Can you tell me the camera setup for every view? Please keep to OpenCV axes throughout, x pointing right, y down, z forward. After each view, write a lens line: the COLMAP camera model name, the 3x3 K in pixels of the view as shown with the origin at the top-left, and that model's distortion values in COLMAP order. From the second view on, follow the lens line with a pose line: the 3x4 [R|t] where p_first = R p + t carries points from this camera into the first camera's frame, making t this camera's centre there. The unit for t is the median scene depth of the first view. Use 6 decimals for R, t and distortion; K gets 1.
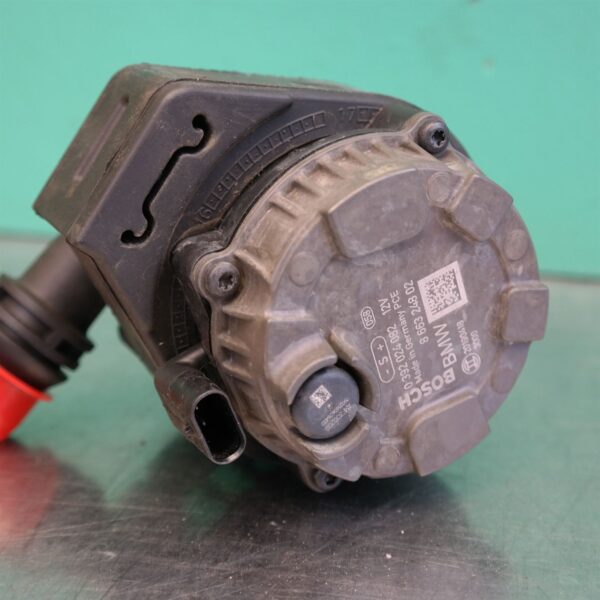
lens RADIAL K [[1254.8, 0, 298.8], [0, 1254.8, 301.3], [0, 0, 1]] dist [0.004057, 0.000000]
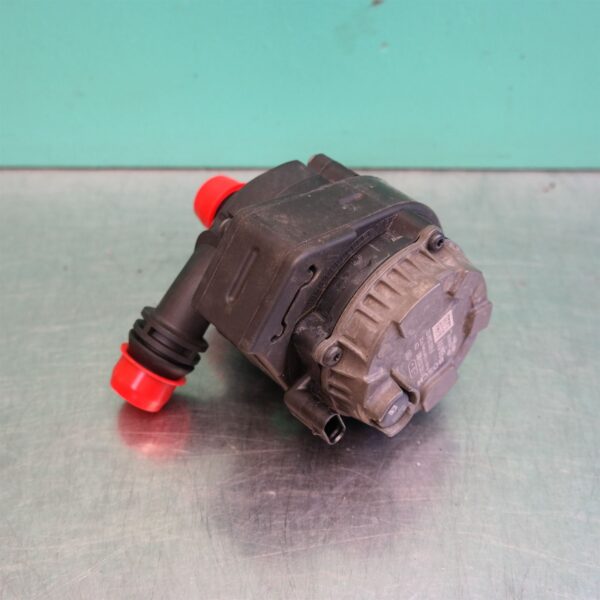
lens RADIAL K [[987.9, 0, 297.4], [0, 987.9, 298.1], [0, 0, 1]] dist [-0.005197, 0.000000]
pose [[0.963479, -0.161016, 0.213966, -0.376476], [0.060370, 0.909066, 0.412256, -0.636597], [-0.260888, -0.384284, 0.885586, -0.150293]]
